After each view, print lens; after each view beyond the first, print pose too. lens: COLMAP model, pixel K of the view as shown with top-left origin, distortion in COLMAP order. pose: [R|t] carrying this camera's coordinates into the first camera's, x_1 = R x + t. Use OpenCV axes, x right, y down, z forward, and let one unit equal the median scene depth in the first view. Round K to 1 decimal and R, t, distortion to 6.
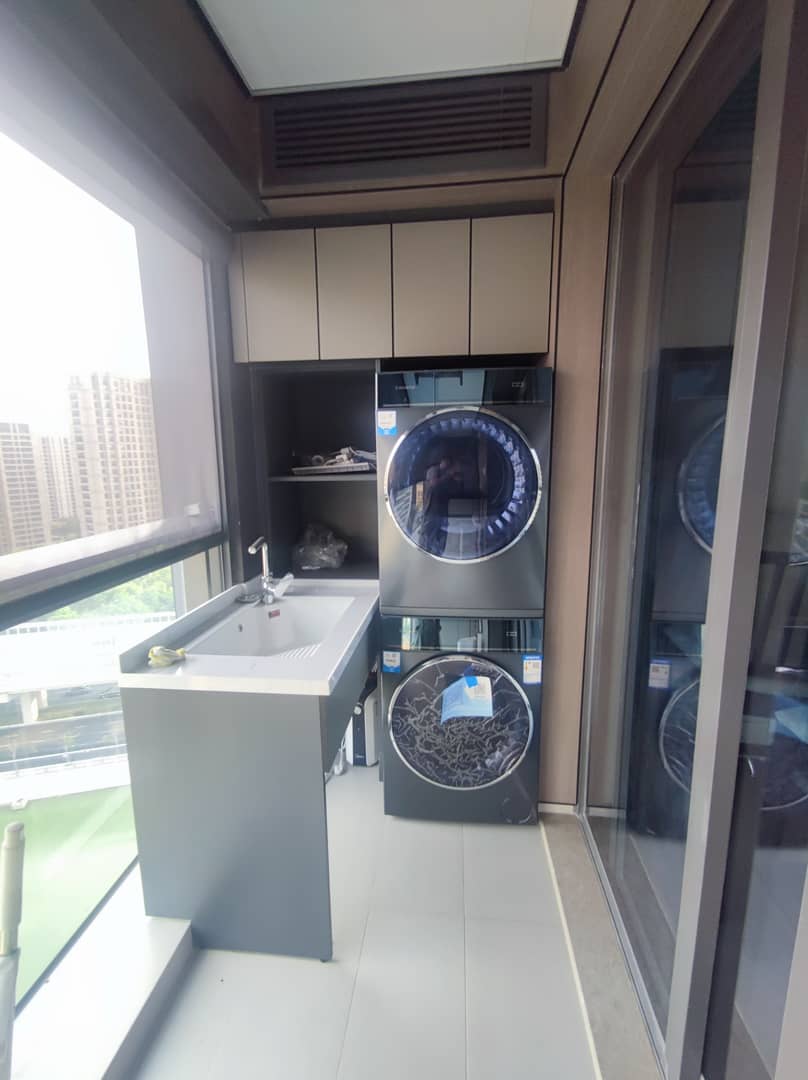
lens RADIAL K [[486.7, 0, 402.9], [0, 486.7, 542.2], [0, 0, 1]] dist [0.003719, 0.001172]
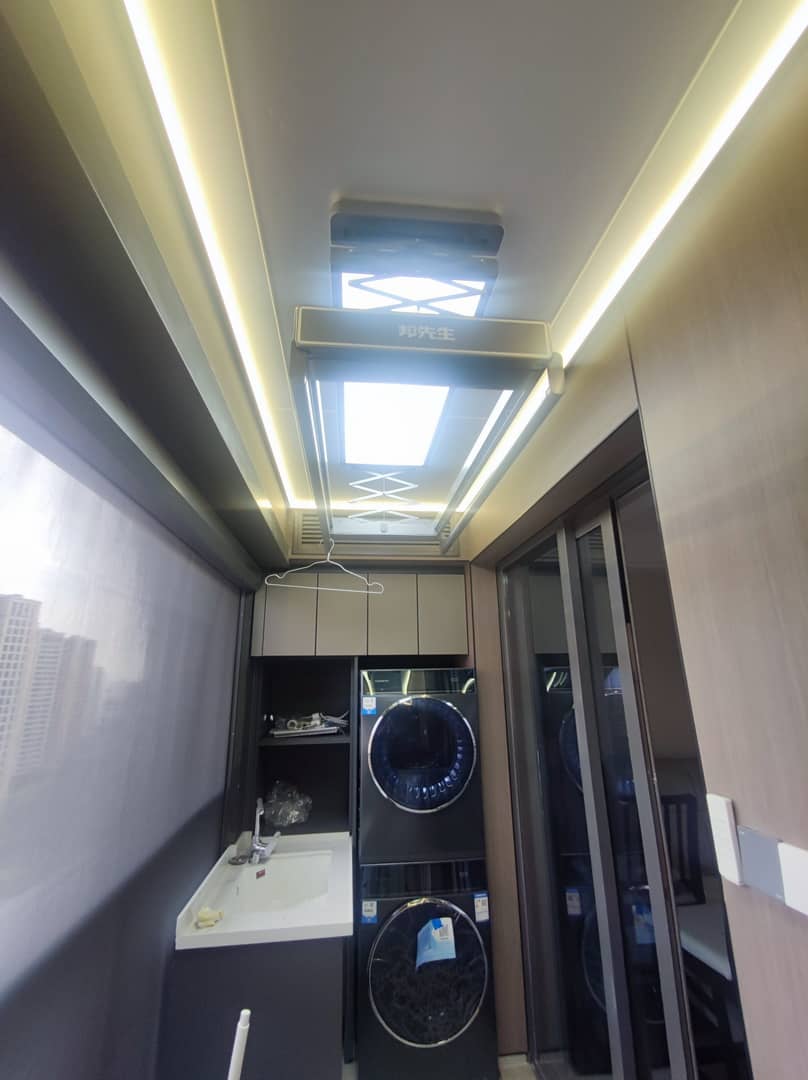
lens RADIAL K [[486.7, 0, 401.9], [0, 486.7, 537.4], [0, 0, 1]] dist [0.003719, 0.001172]
pose [[0.975590, 0.057642, 0.211900, -0.254425], [0.042697, 0.896731, -0.440511, -0.047306], [-0.215410, 0.438805, 0.872381, -0.467557]]
